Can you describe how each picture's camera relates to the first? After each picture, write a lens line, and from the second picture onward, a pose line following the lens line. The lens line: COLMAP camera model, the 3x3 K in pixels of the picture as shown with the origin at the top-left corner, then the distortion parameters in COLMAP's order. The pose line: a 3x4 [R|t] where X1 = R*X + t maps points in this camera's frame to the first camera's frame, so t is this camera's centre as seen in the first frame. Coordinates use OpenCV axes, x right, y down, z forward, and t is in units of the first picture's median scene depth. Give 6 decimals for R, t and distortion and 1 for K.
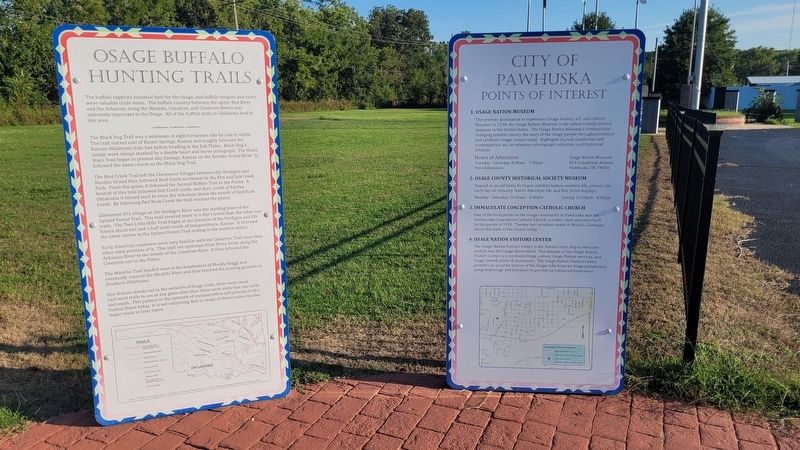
lens RADIAL K [[606.5, 0, 397.5], [0, 606.5, 217.9], [0, 0, 1]] dist [0.032133, -0.012282]
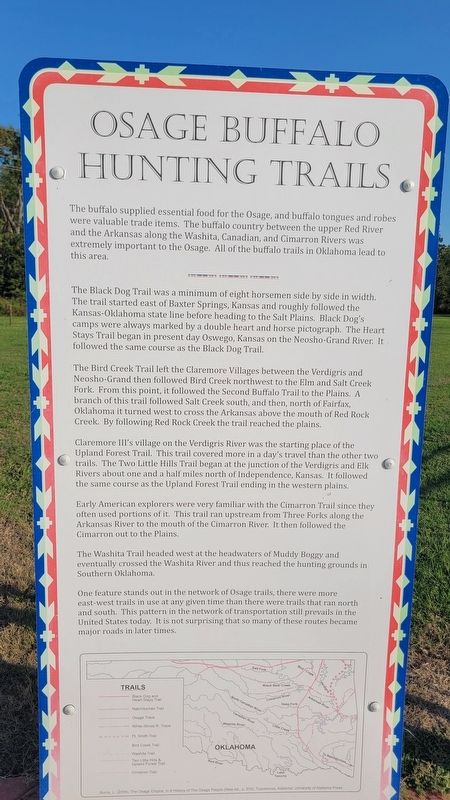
lens RADIAL K [[606.5, 0, 225.0], [0, 606.5, 400.0], [0, 0, 1]] dist [0.032133, -0.012282]
pose [[0.963318, 0.072046, -0.258510, -0.231417], [-0.080504, 0.996506, -0.022268, -0.037163], [0.256002, 0.042262, 0.965752, 0.521271]]
